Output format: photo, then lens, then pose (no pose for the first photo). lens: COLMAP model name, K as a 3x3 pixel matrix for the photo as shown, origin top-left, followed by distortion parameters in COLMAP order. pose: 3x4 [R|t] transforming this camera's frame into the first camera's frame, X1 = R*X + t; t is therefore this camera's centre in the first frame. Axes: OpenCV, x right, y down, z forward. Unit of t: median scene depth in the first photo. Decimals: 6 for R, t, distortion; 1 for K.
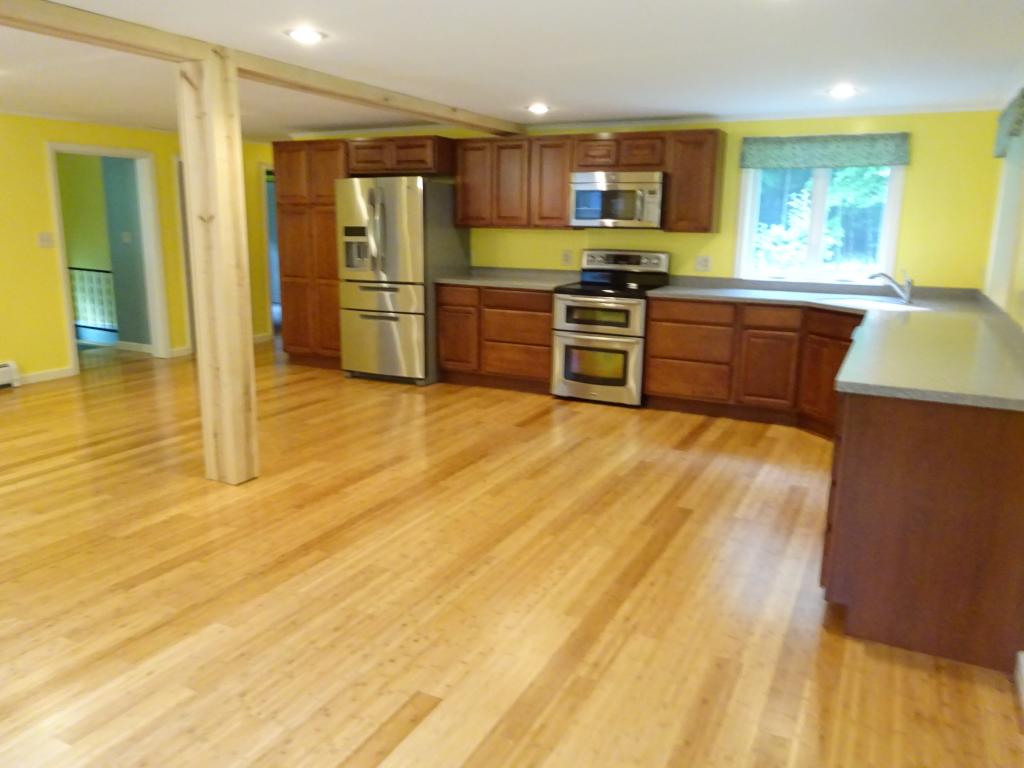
lens RADIAL K [[754.4, 0, 512.0], [0, 754.4, 384.0], [0, 0, 1]] dist [0.000644, -0.002242]
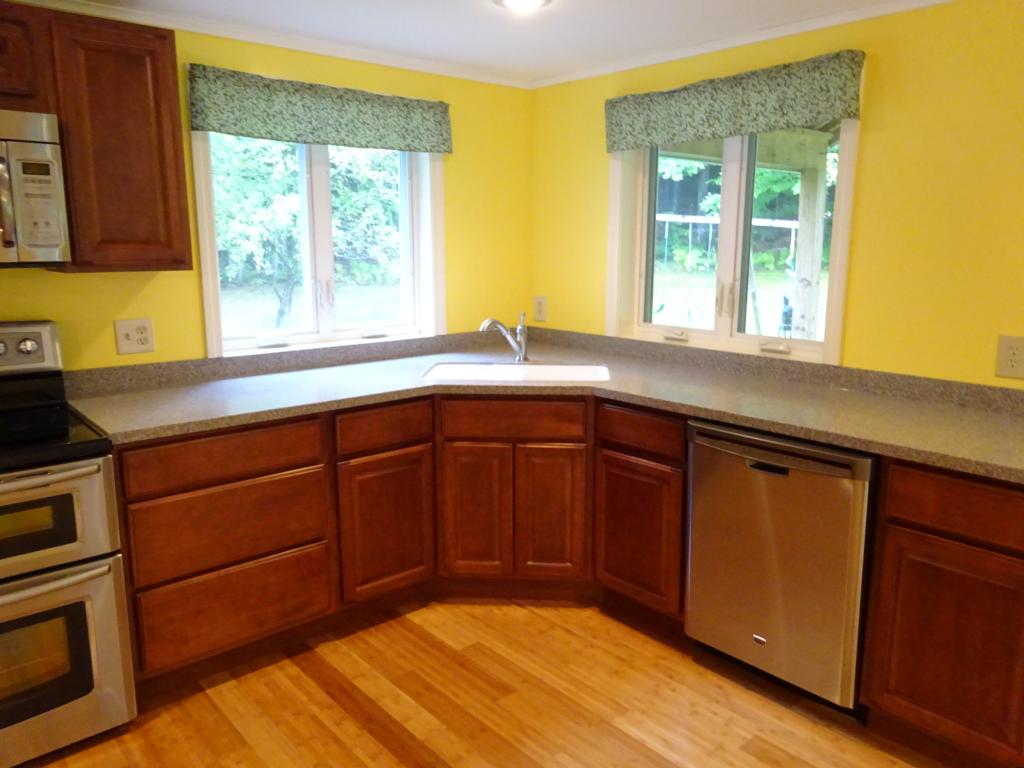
lens RADIAL K [[759.9, 0, 513.8], [0, 759.9, 382.2], [0, 0, 1]] dist [0.009745, -0.006012]
pose [[0.370512, -0.183959, 0.910428, -0.085922], [0.202635, 0.972590, 0.114054, -0.147154], [-0.906455, 0.142226, 0.397632, 0.653504]]
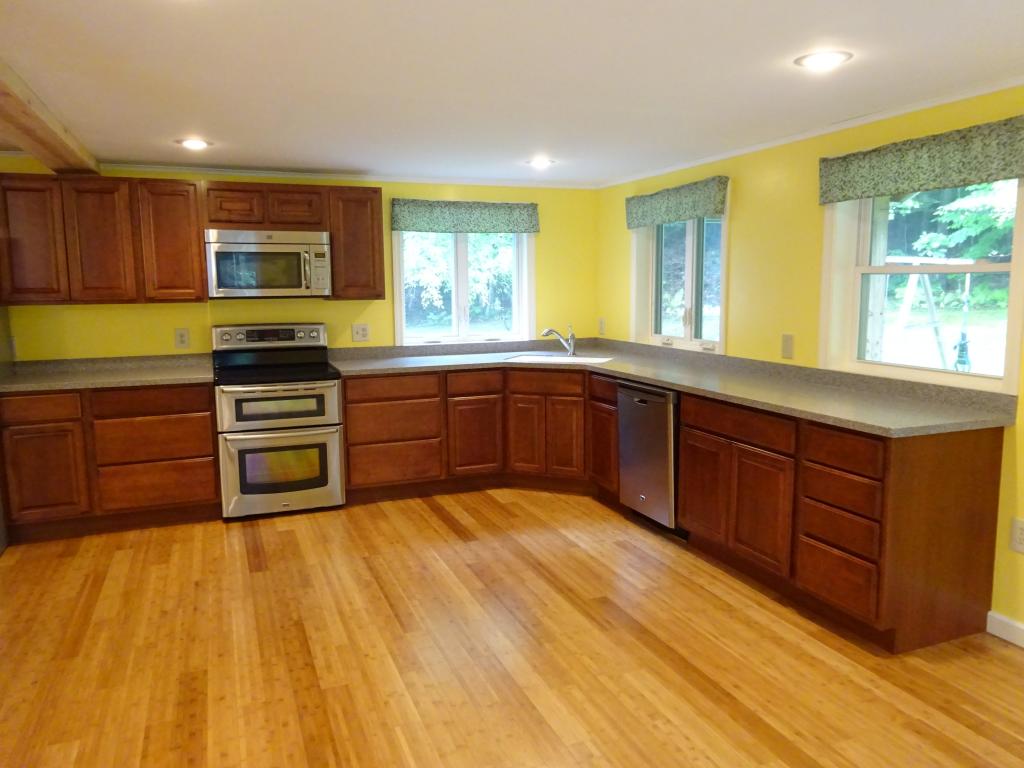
lens RADIAL K [[754.4, 0, 512.0], [0, 754.4, 384.0], [0, 0, 1]] dist [0.000644, -0.002242]
pose [[0.659426, -0.120727, 0.742013, -0.320930], [0.179275, 0.983799, 0.000745, -0.071957], [-0.730081, 0.132533, 0.670385, 0.287480]]
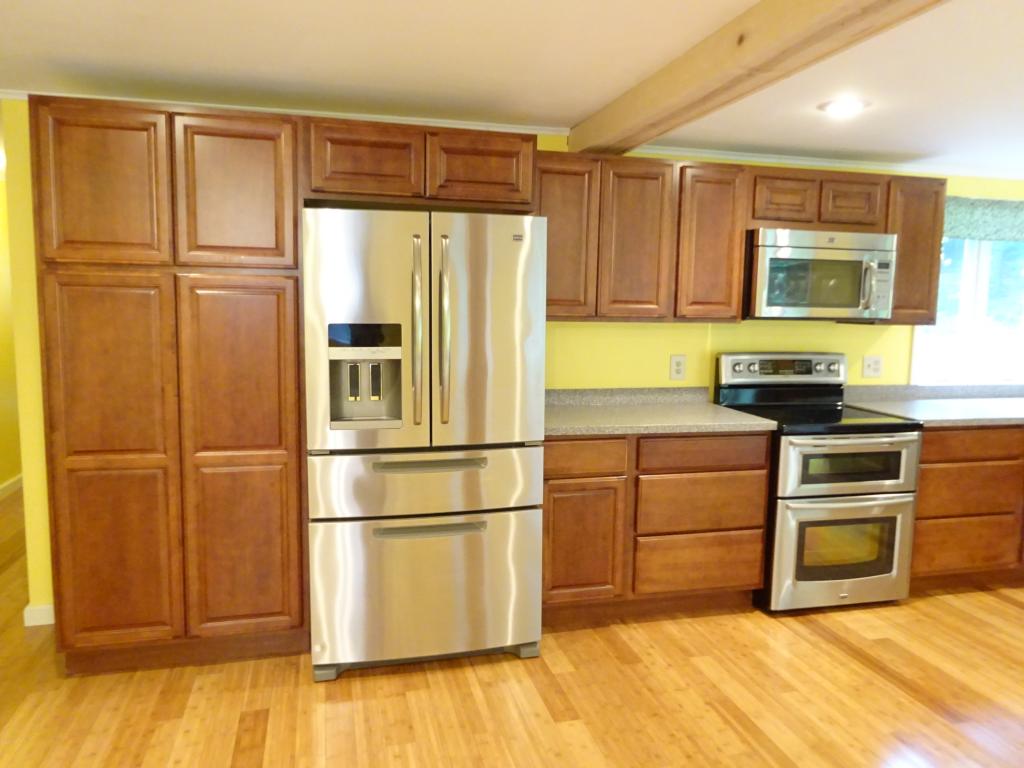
lens RADIAL K [[754.4, 0, 512.0], [0, 754.4, 384.0], [0, 0, 1]] dist [0.000644, -0.002242]
pose [[0.752278, -0.075209, 0.654539, -0.483257], [0.133838, 0.990194, -0.040047, -0.169637], [-0.645108, 0.117729, 0.754967, 0.727610]]
